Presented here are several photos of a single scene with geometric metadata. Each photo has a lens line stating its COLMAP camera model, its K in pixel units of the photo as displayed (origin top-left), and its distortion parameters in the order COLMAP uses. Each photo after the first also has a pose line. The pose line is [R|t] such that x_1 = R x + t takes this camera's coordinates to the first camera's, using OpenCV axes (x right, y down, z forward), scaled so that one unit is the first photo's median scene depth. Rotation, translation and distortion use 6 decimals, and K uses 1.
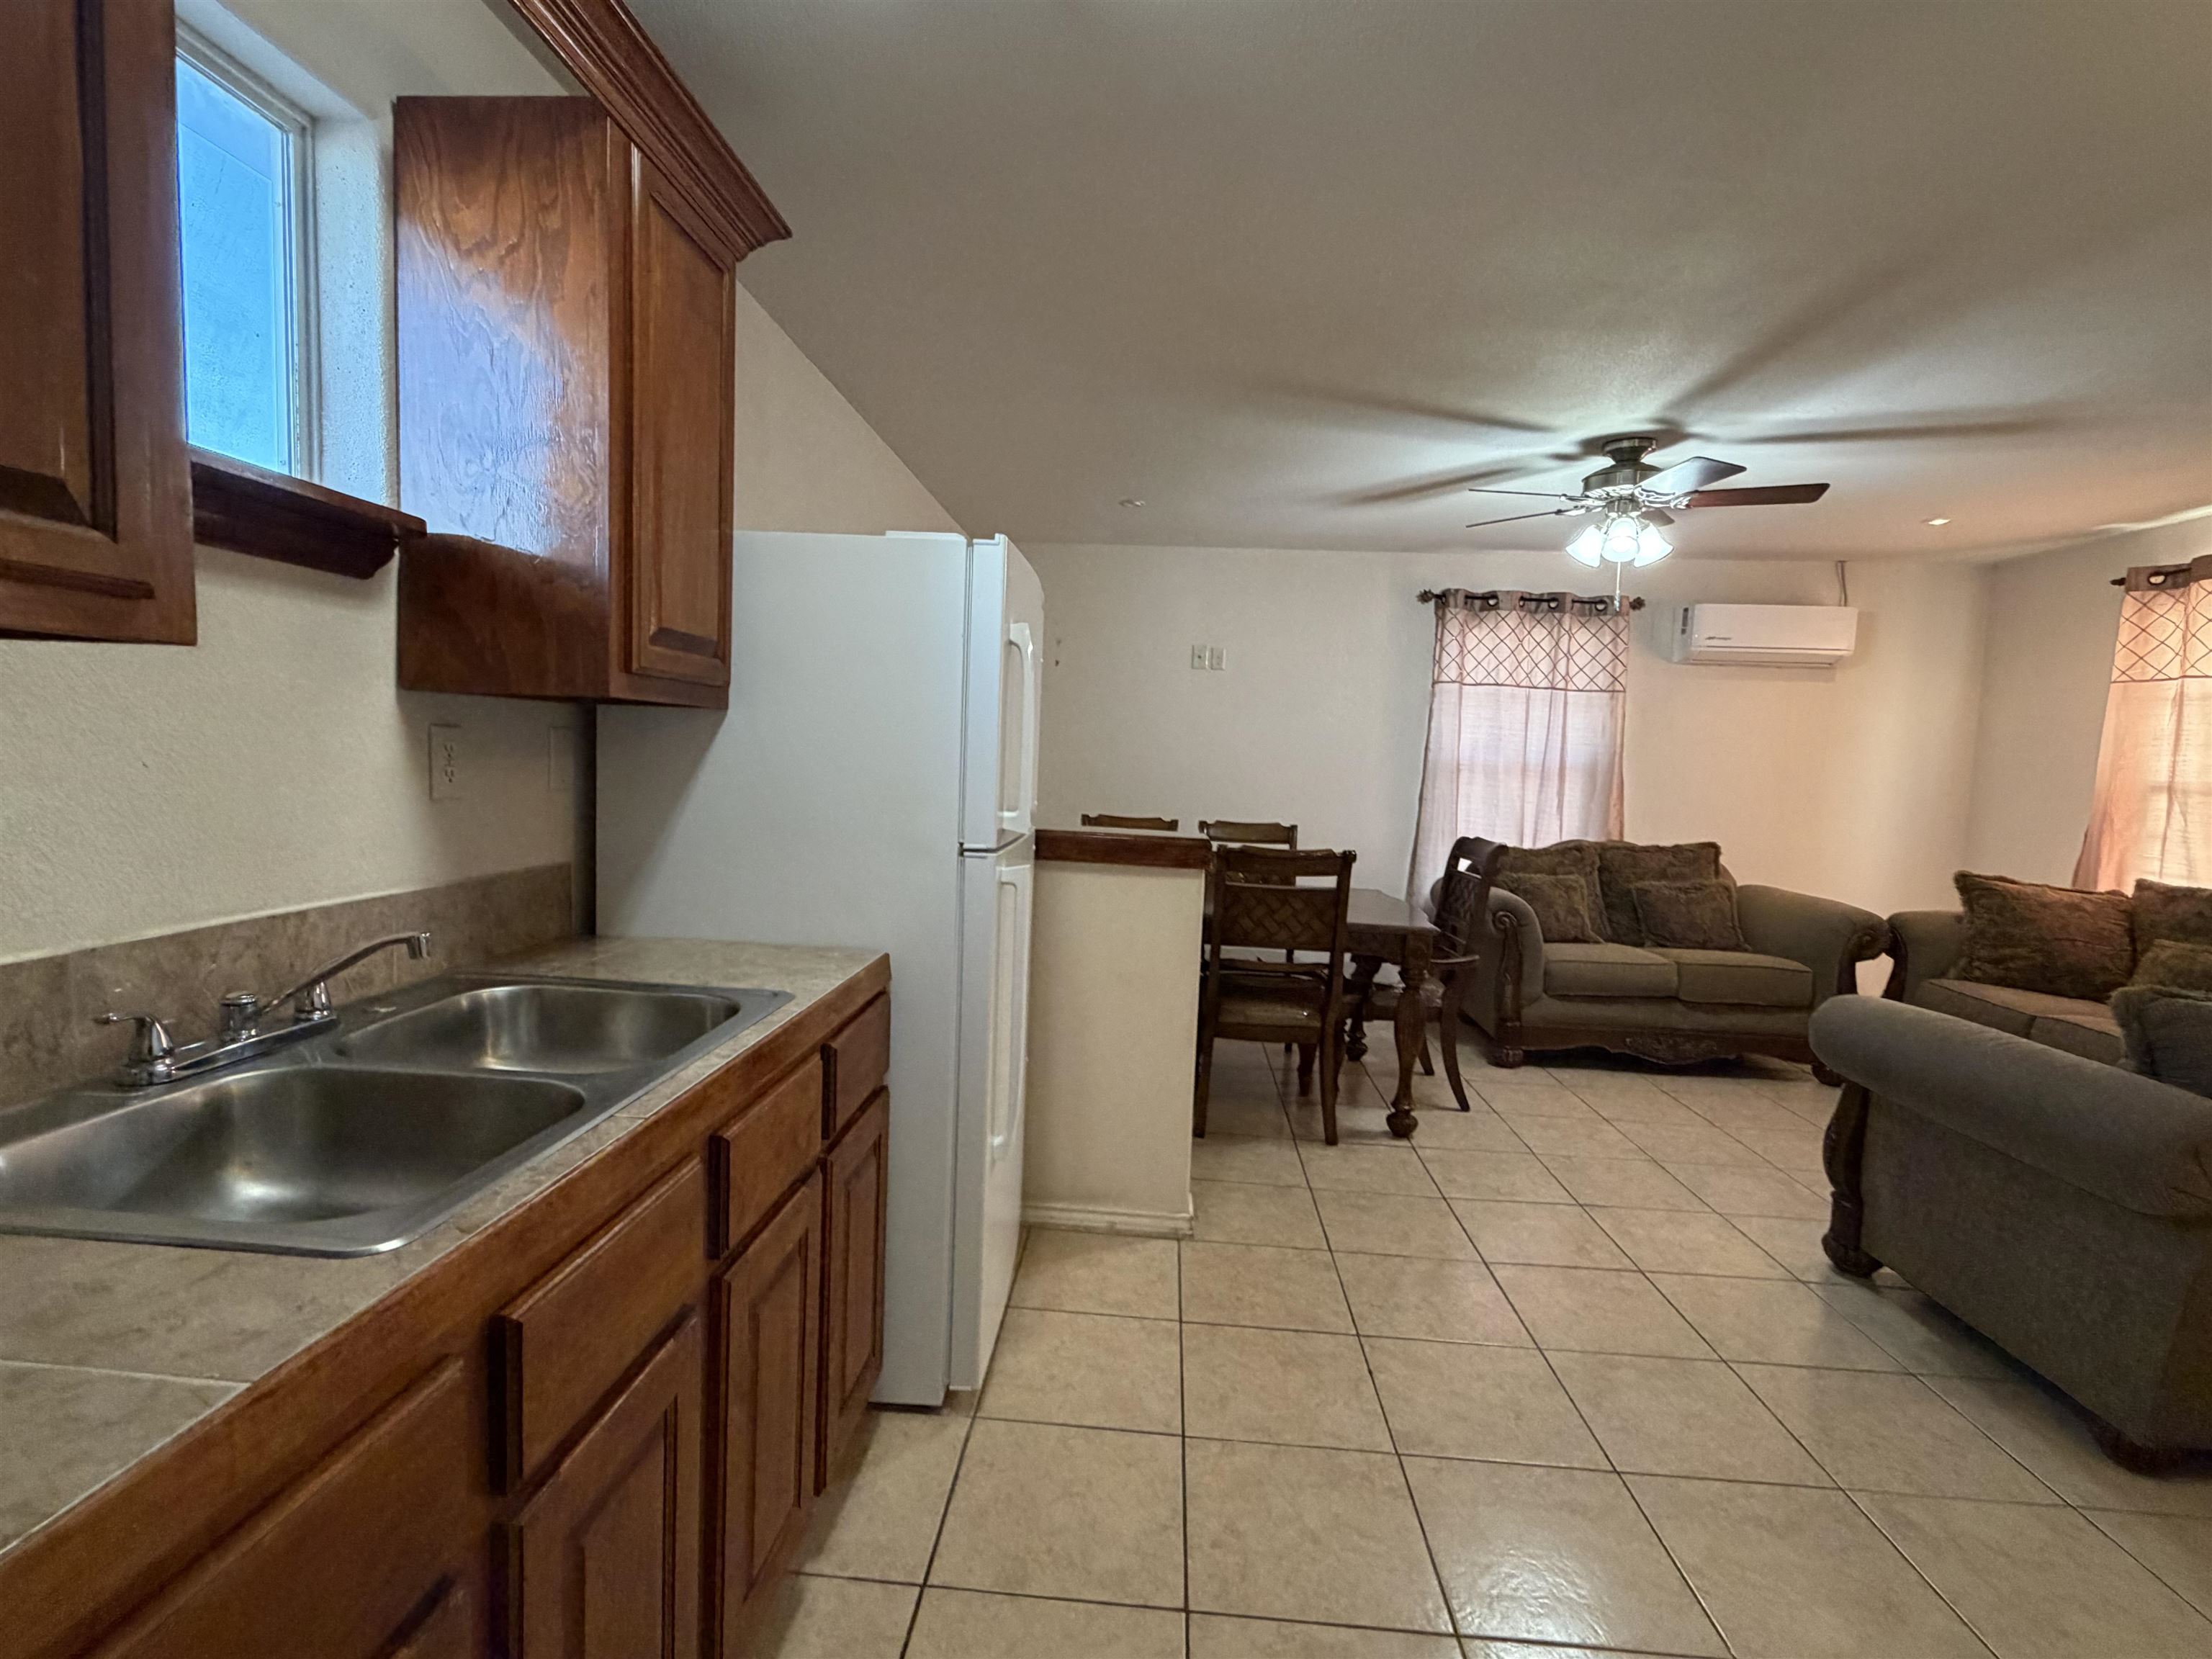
lens RADIAL K [[1030.5, 0, 1107.8], [0, 1030.5, 830.0], [0, 0, 1]] dist [0.003288, -0.001218]
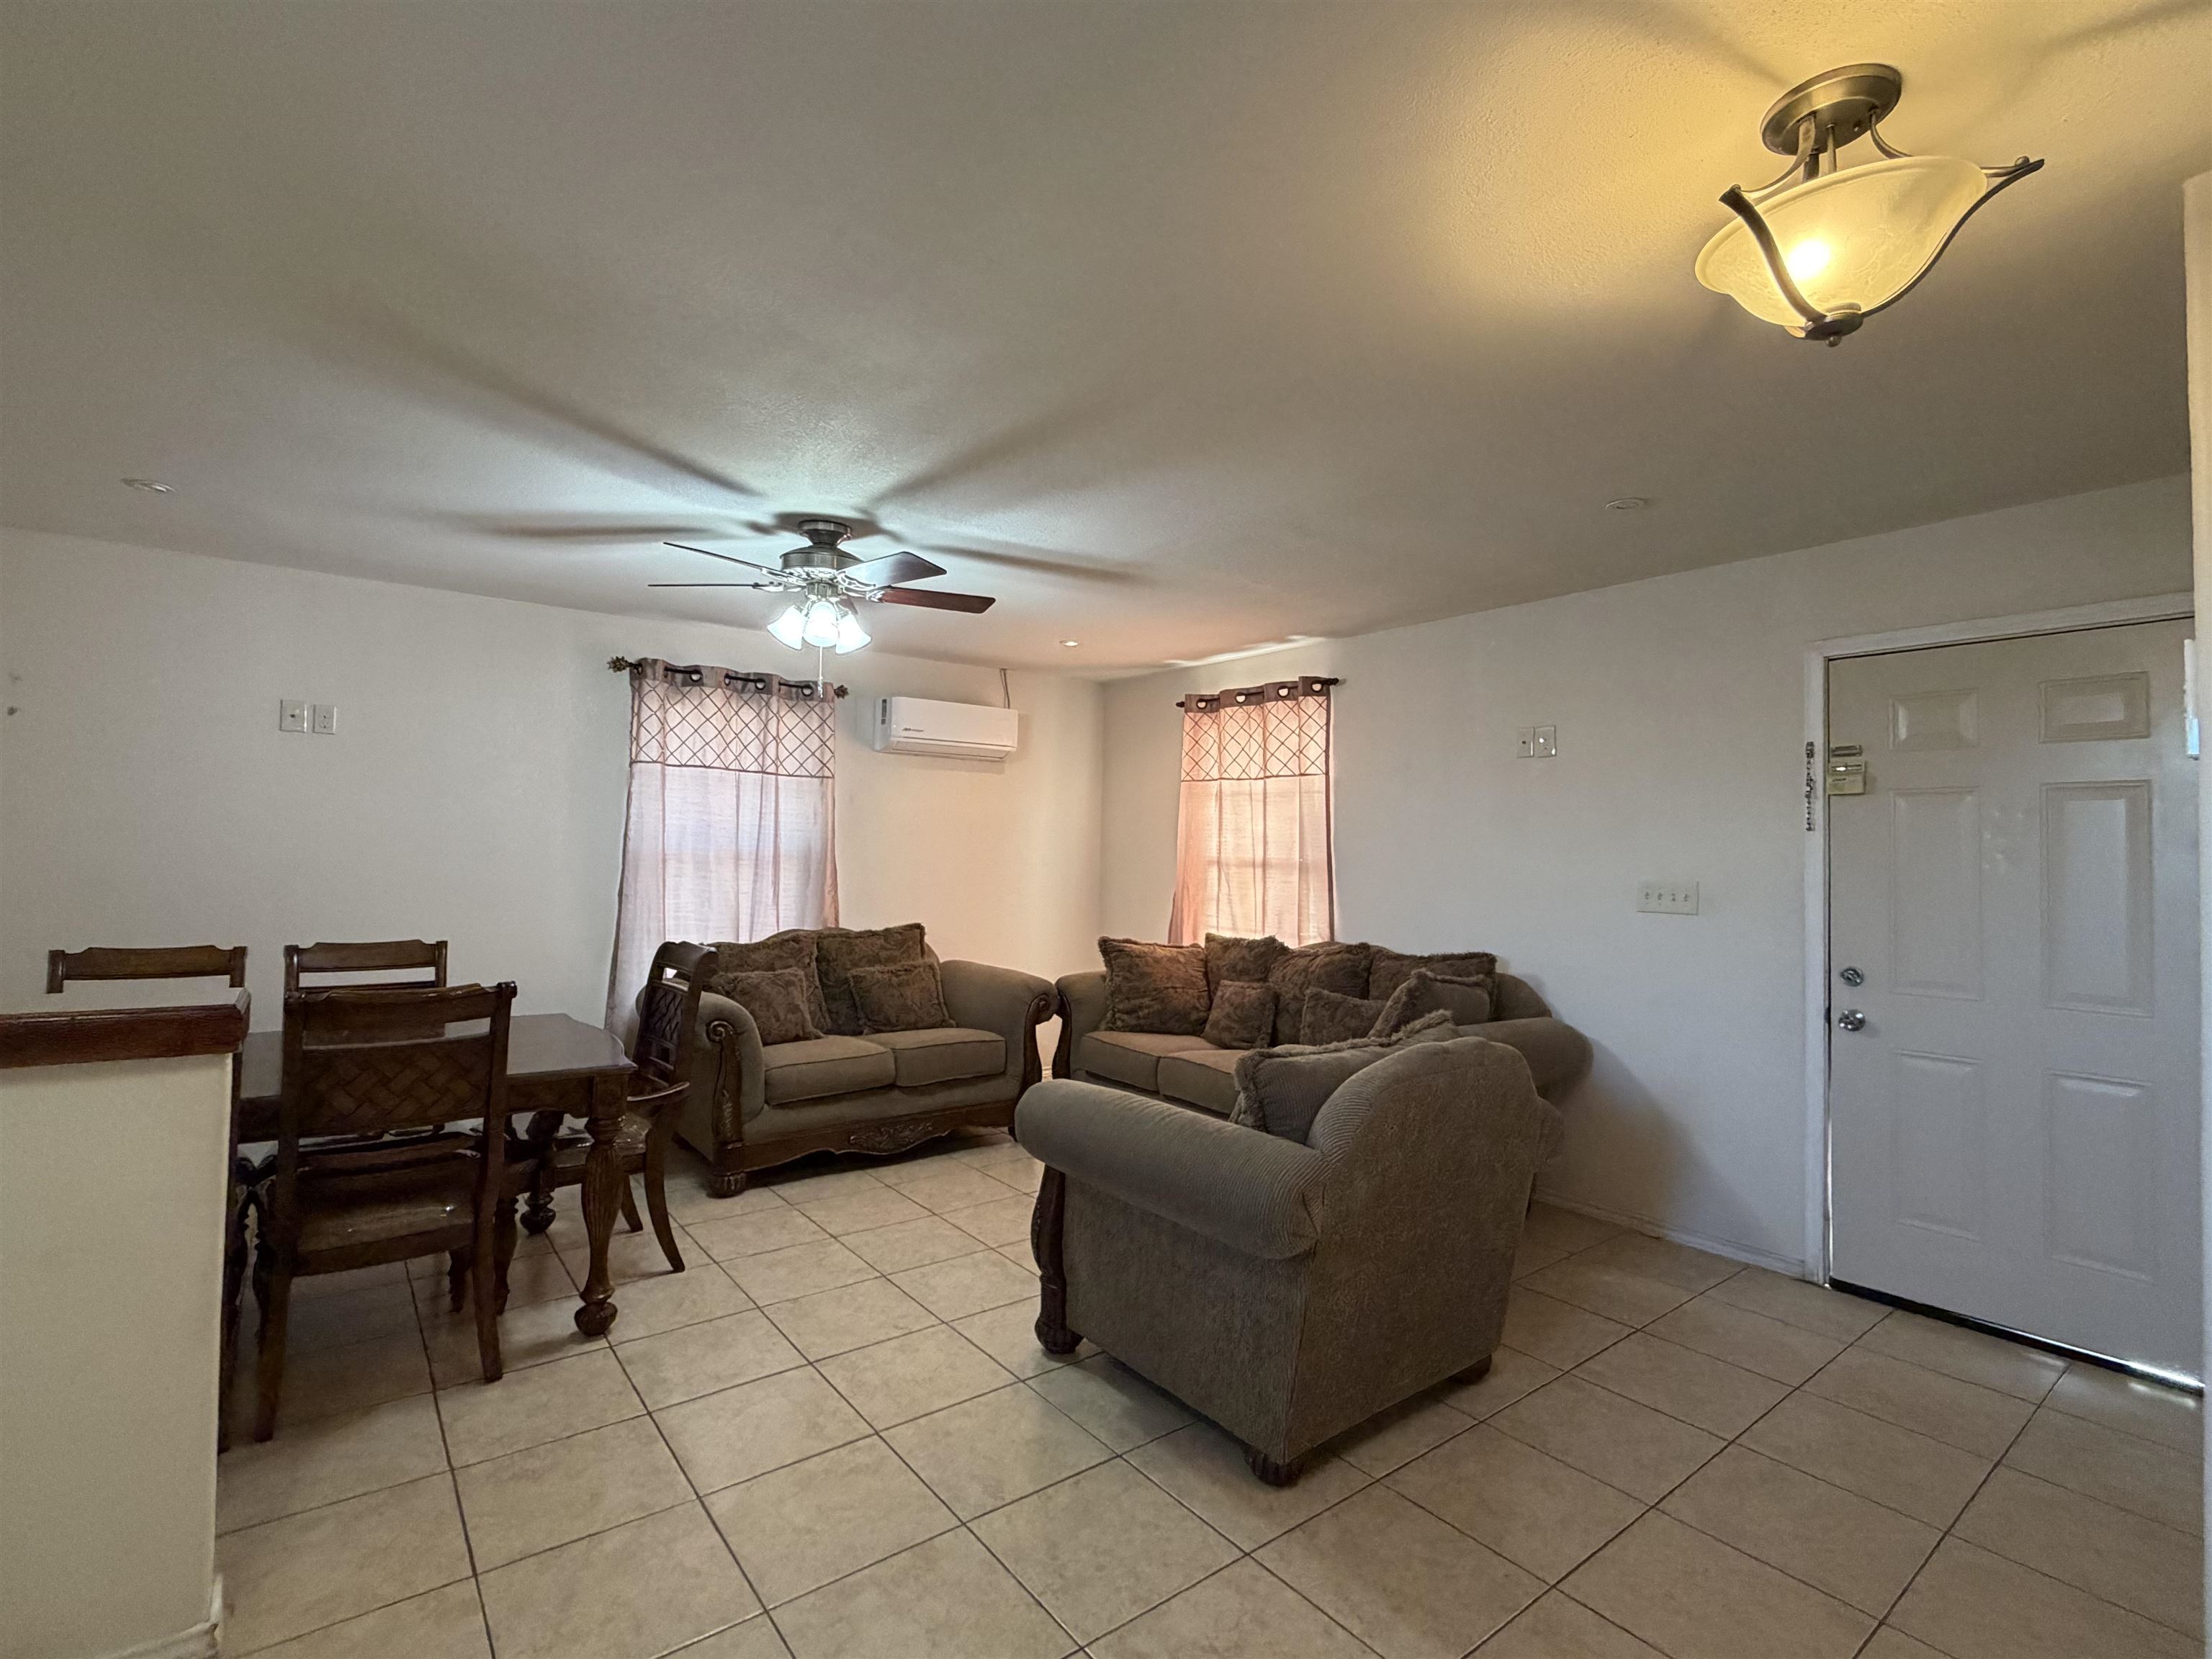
lens RADIAL K [[1030.5, 0, 1105.0], [0, 1030.5, 830.2], [0, 0, 1]] dist [0.003288, -0.001218]
pose [[0.753191, -0.009436, 0.657735, 0.056219], [0.056387, 0.997143, -0.050266, -0.024431], [-0.655381, 0.074947, 0.751571, 0.107868]]
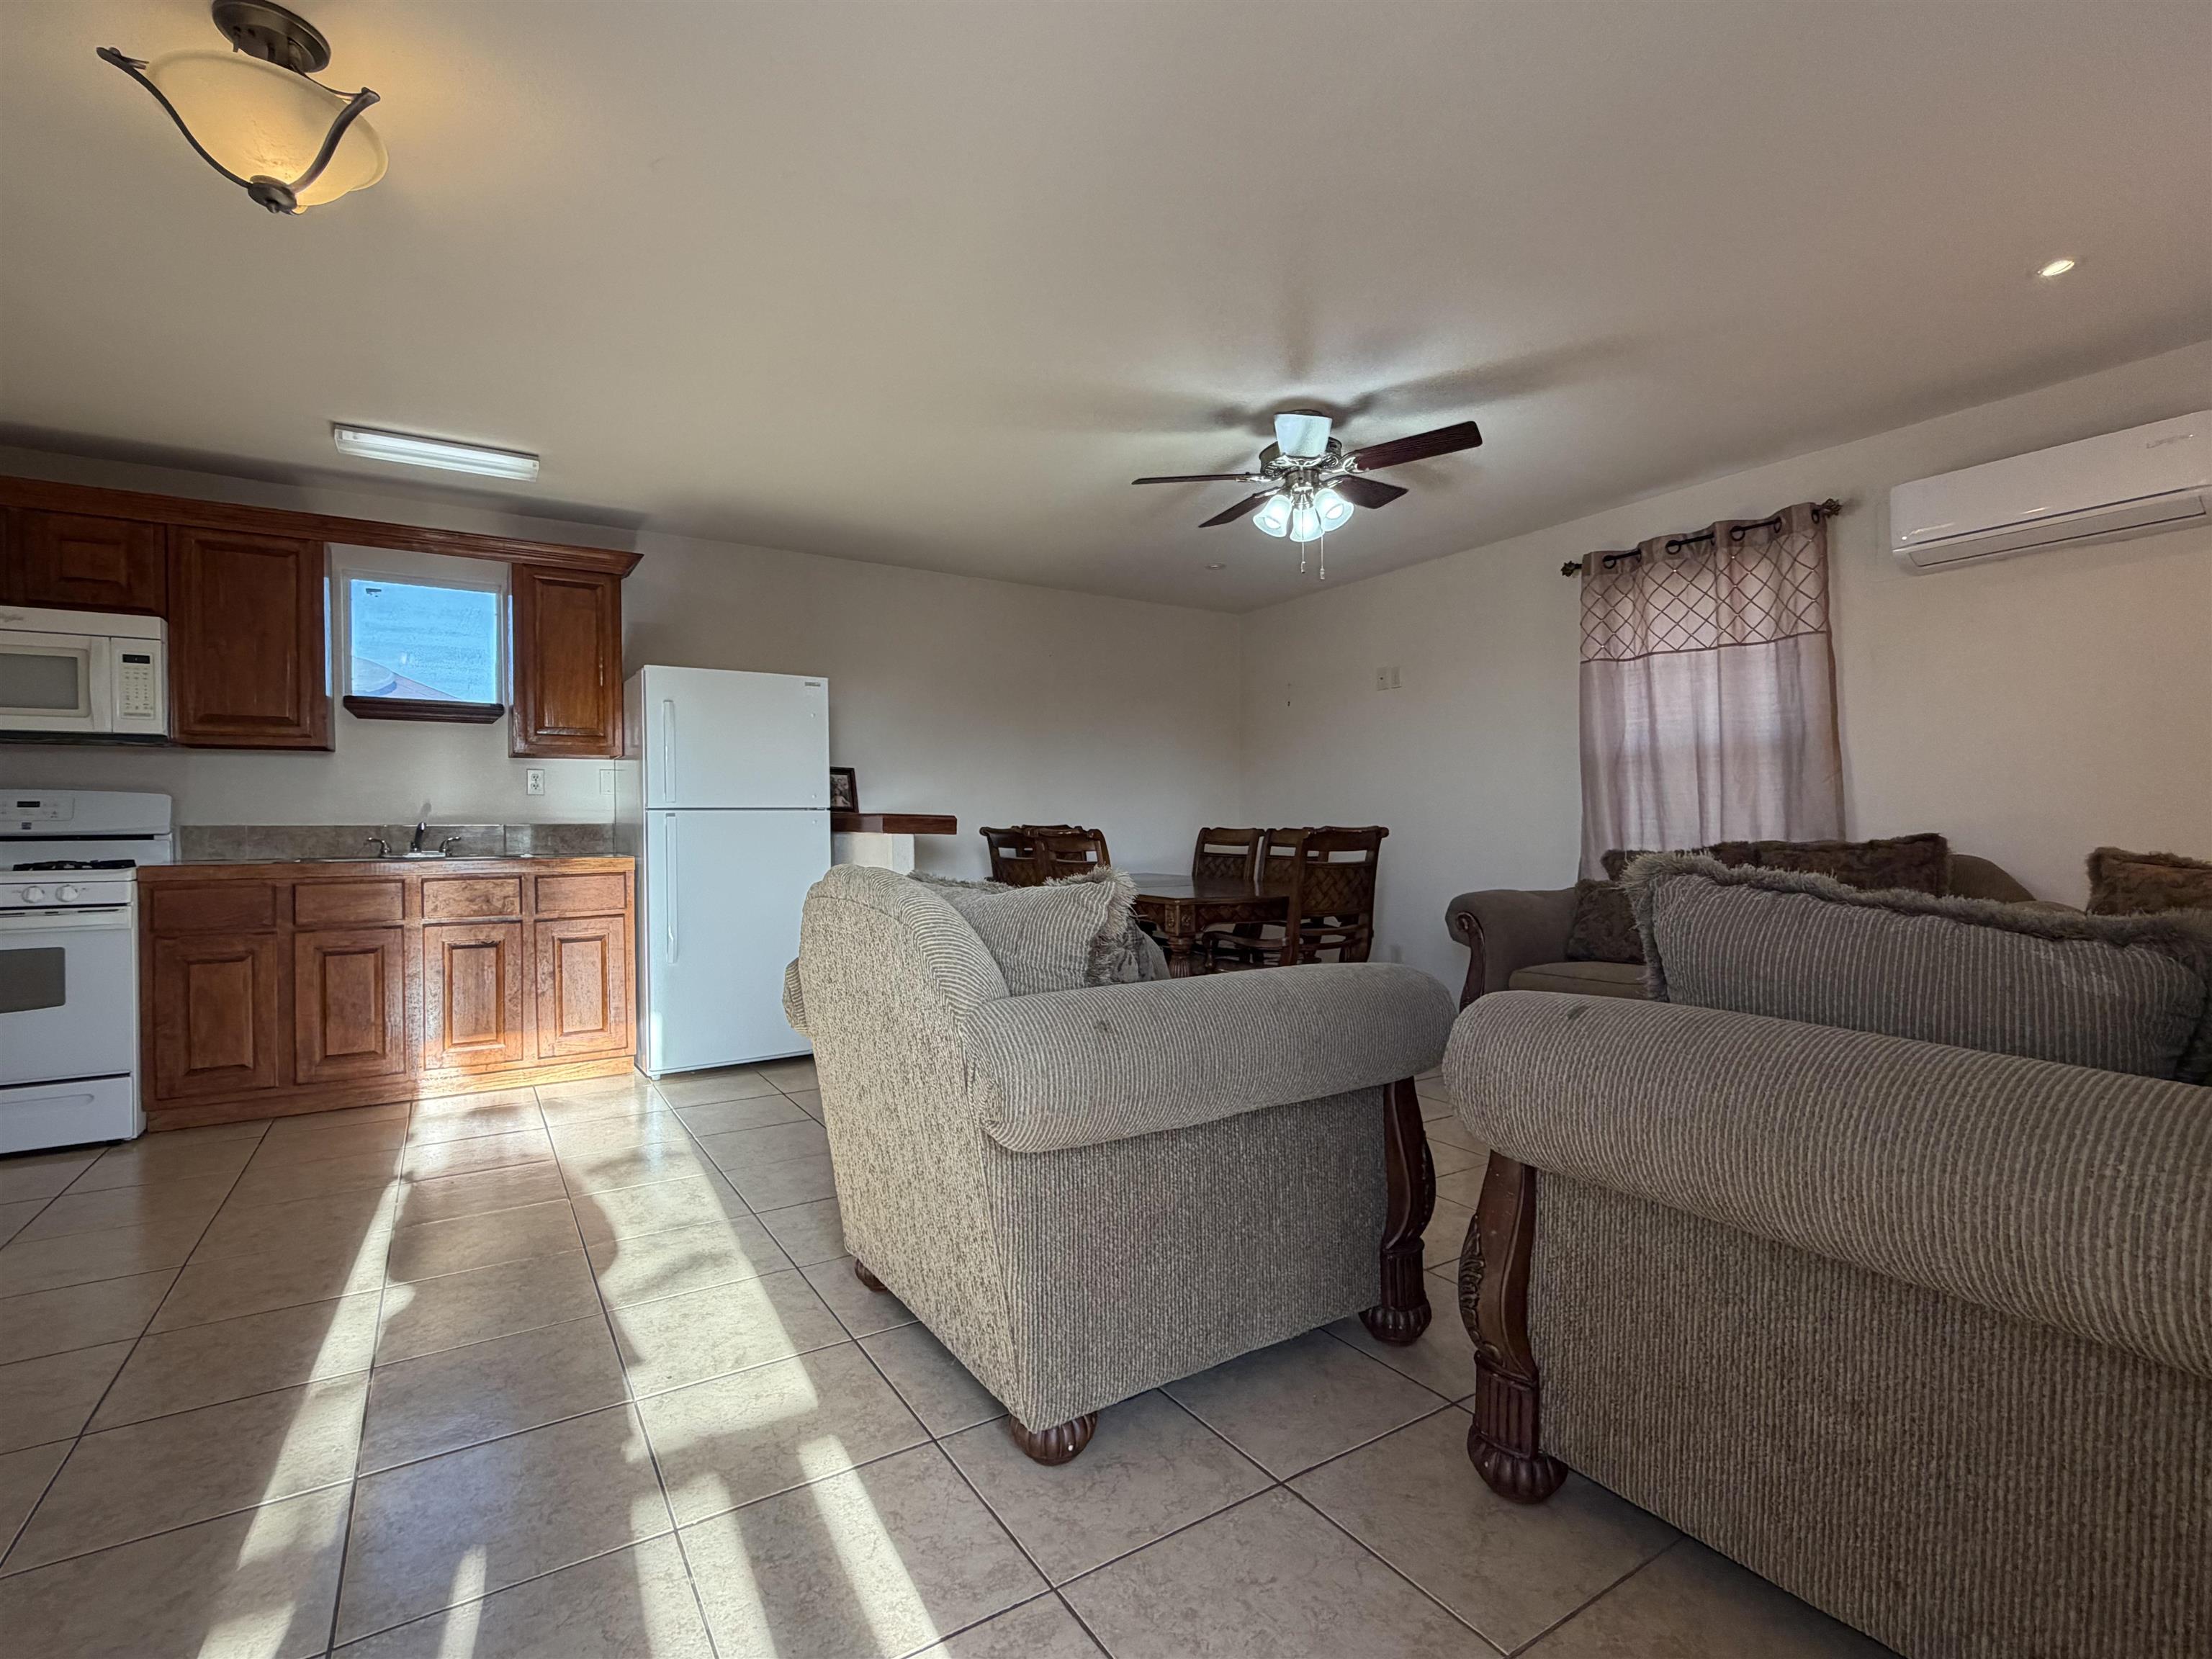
lens RADIAL K [[1030.5, 0, 1099.0], [0, 1030.5, 830.2], [0, 0, 1]] dist [0.003288, -0.001218]
pose [[0.588953, -0.043758, -0.806982, 1.031383], [-0.027092, 0.996903, -0.073829, 0.093912], [0.807713, 0.065344, 0.585943, 0.235873]]
